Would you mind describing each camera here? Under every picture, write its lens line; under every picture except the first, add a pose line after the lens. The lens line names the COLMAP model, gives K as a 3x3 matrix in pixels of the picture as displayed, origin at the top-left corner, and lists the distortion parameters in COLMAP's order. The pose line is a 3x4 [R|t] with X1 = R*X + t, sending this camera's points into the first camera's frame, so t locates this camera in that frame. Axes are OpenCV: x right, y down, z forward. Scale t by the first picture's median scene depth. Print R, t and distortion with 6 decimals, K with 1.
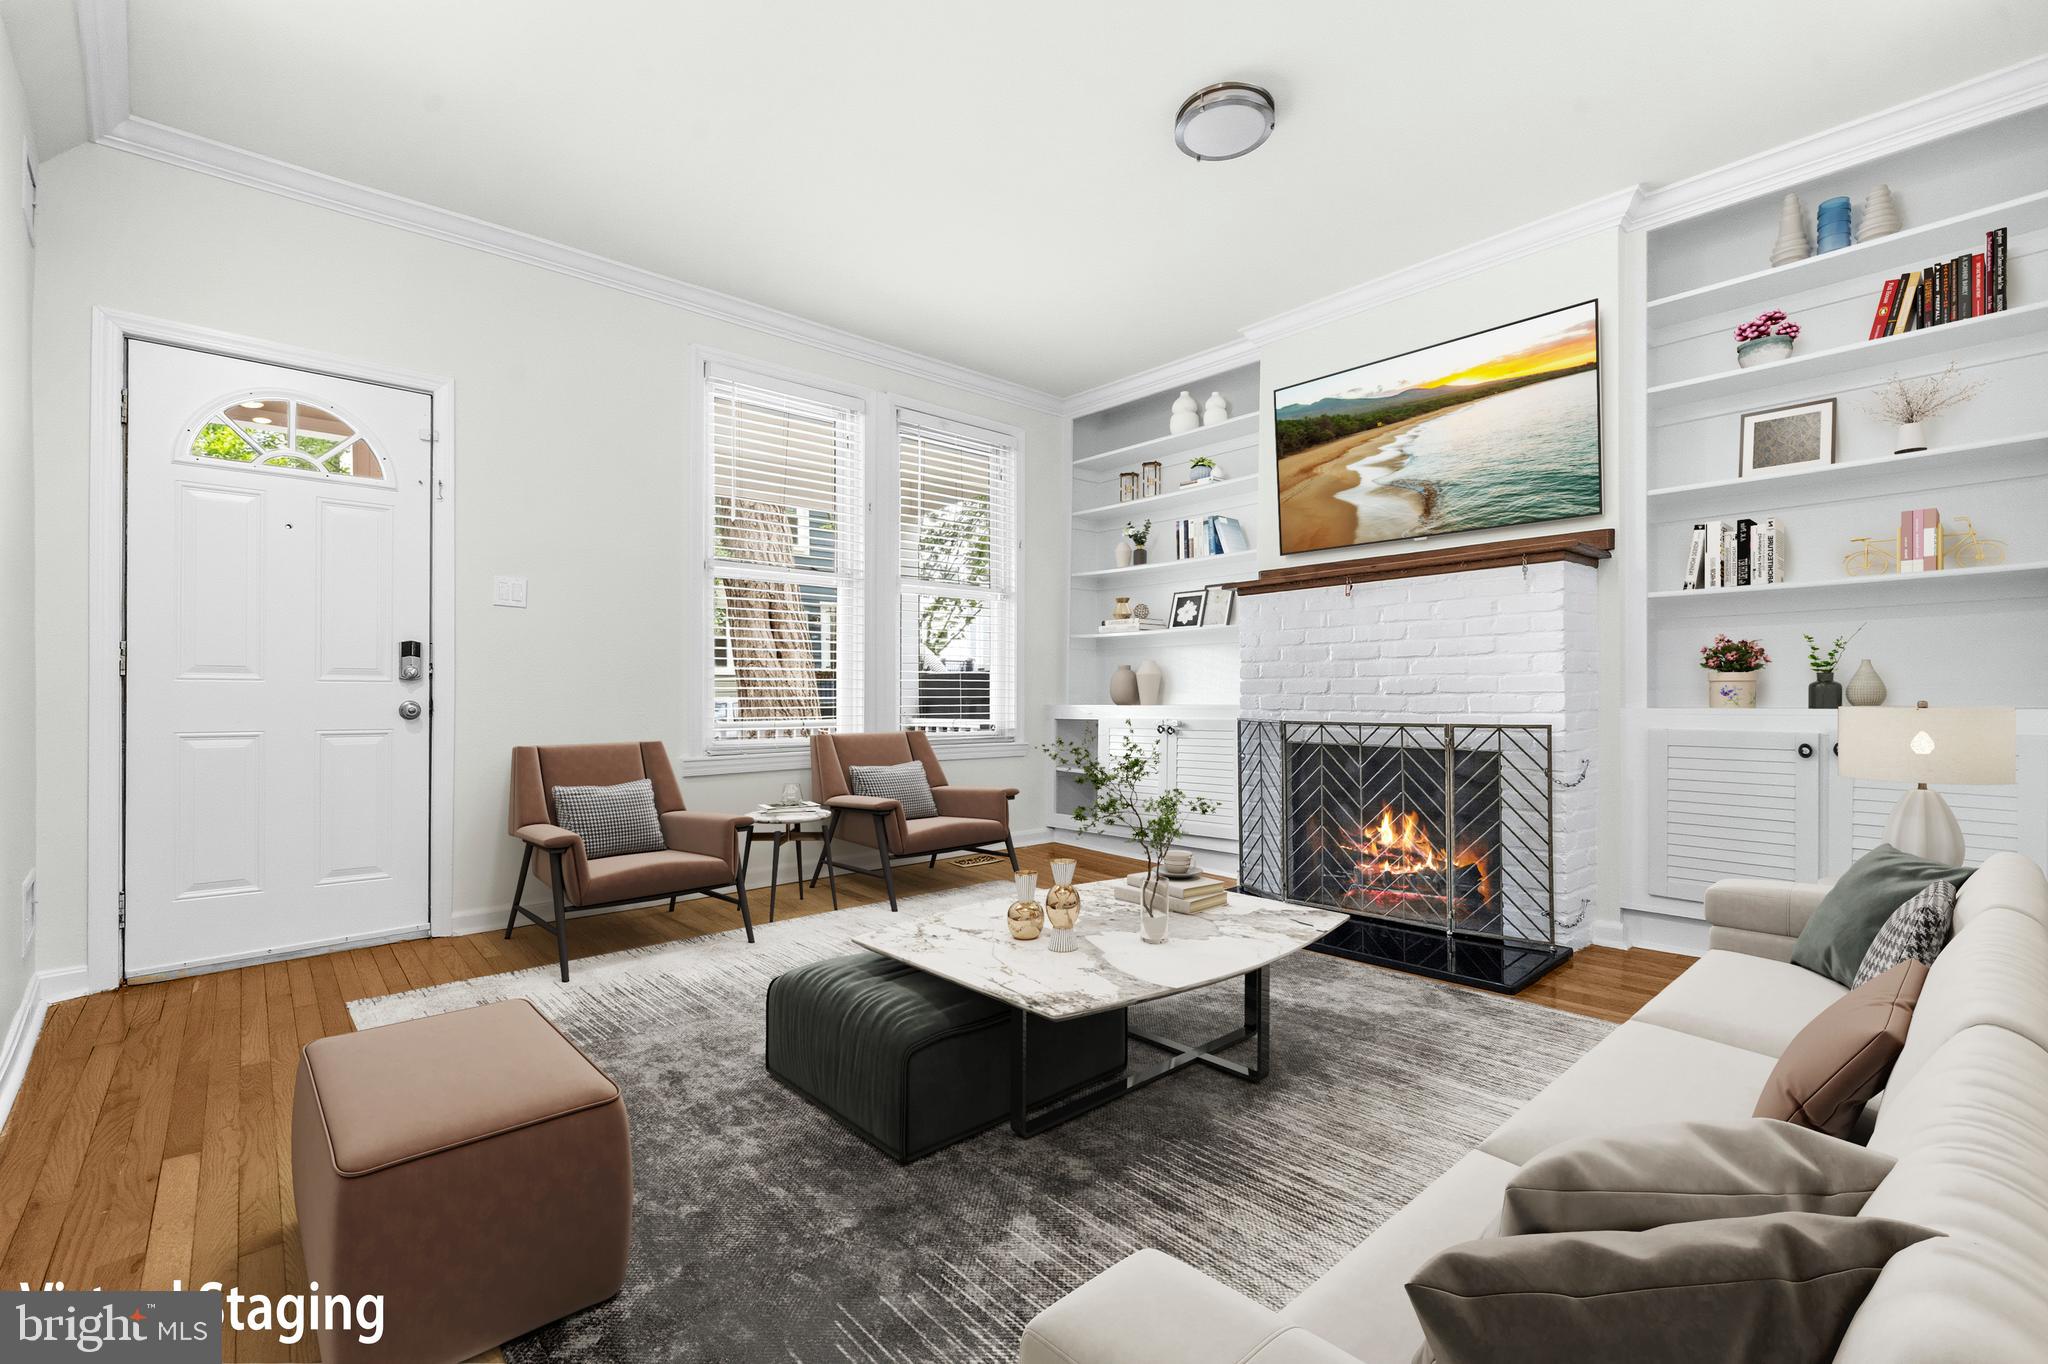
lens RADIAL K [[823.7, 0, 1024.0], [0, 823.7, 682.0], [0, 0, 1]] dist [0.000039, 0.000035]
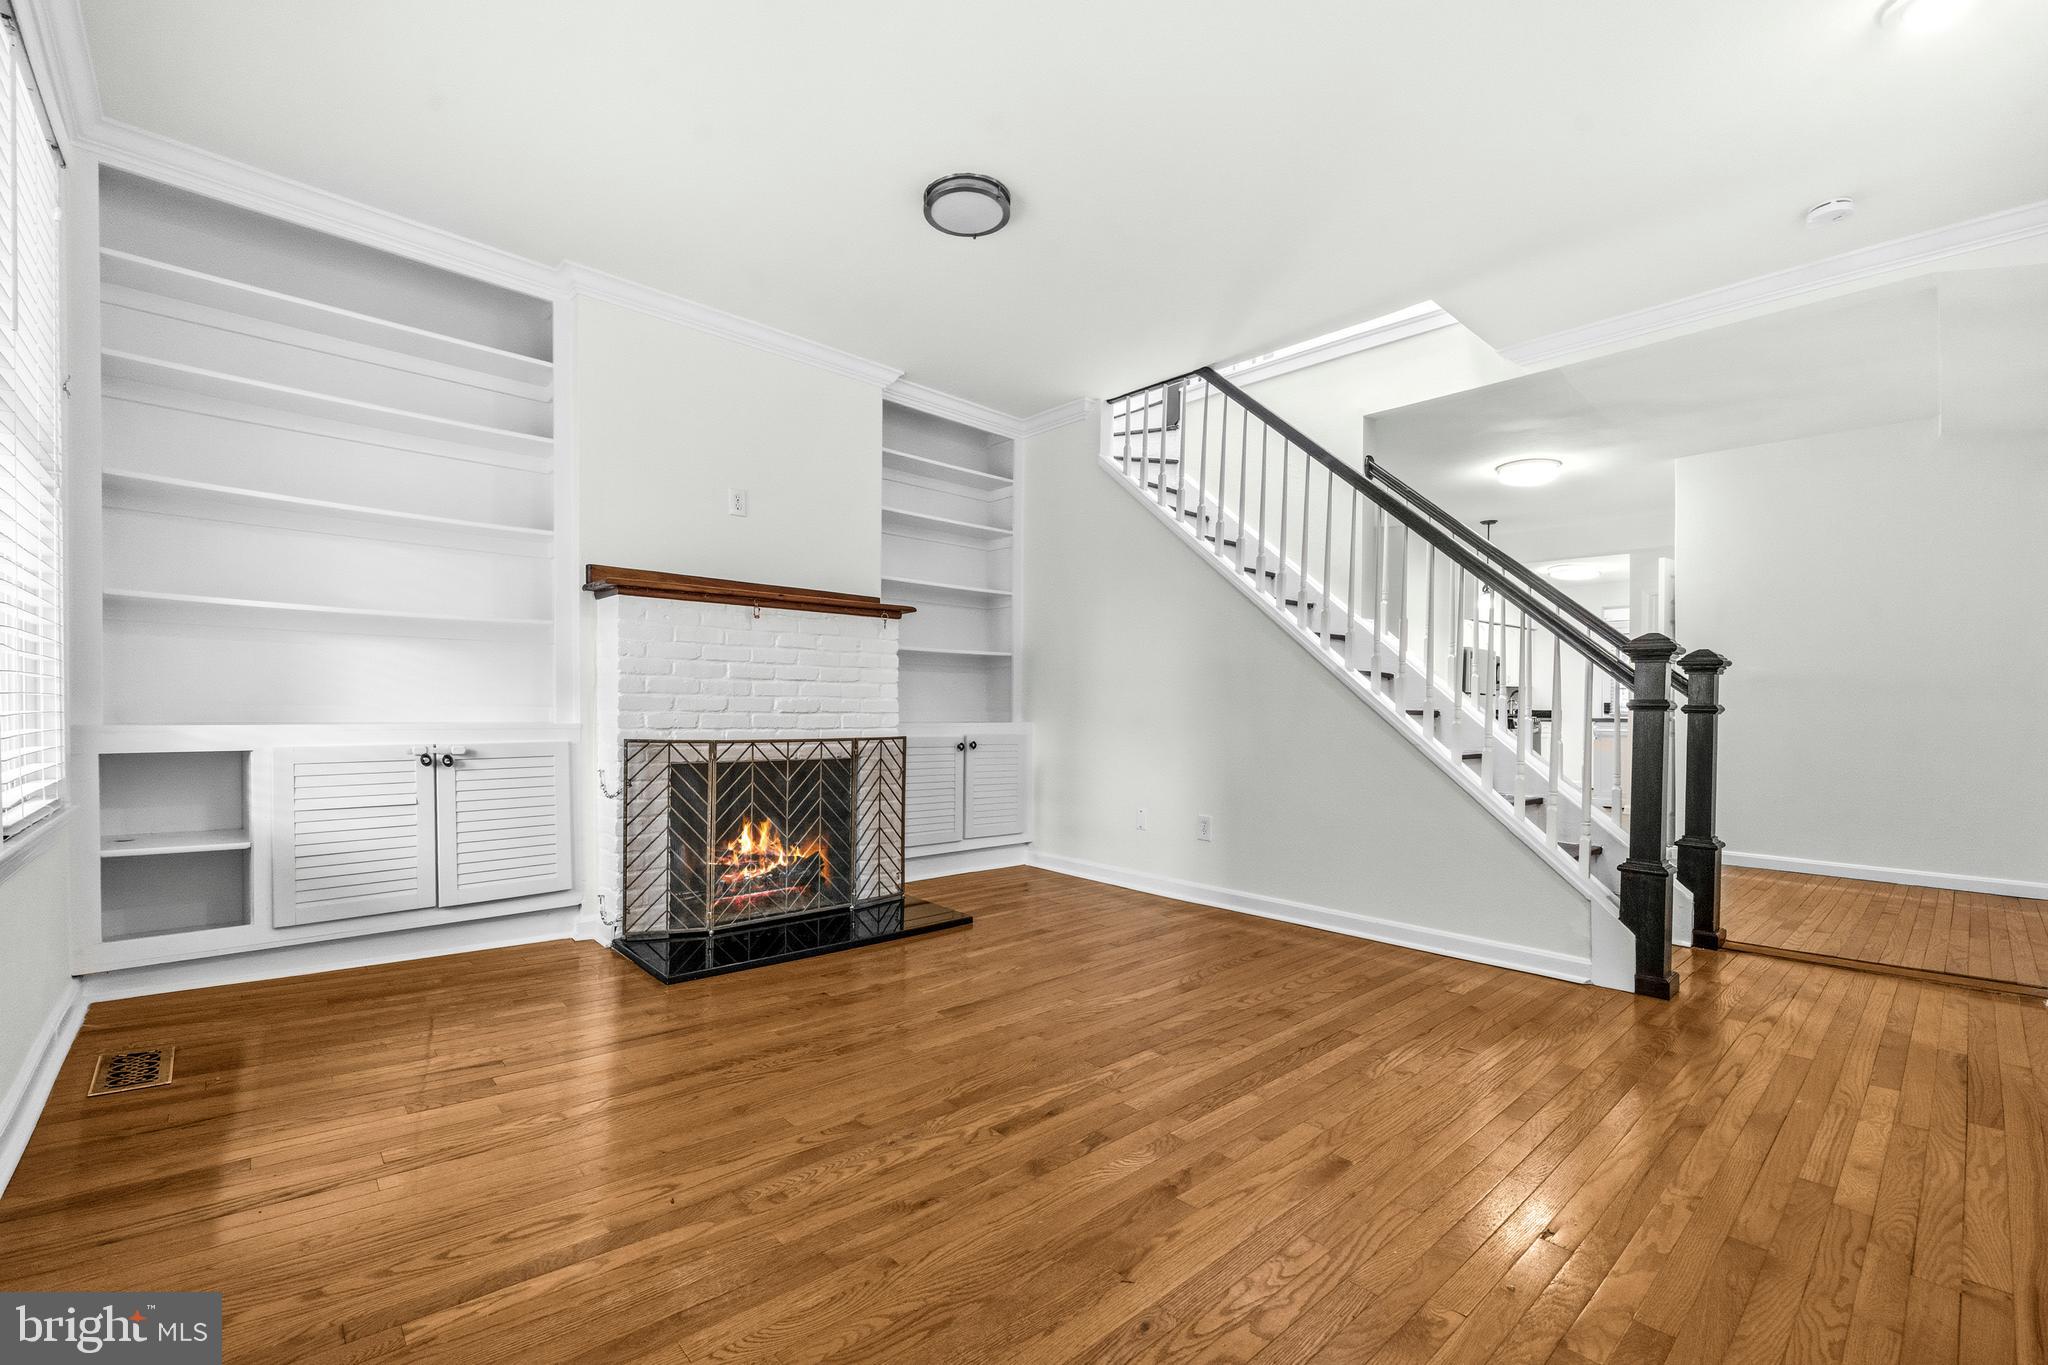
lens RADIAL K [[872.6, 0, 1023.1], [0, 872.6, 742.7], [0, 0, 1]] dist [0.000180, 0.000019]
pose [[0.022667, -0.030901, 0.999265, -0.701487], [-0.023599, 0.999227, 0.031435, 0.009836], [-0.999465, -0.024294, 0.021920, 0.633590]]
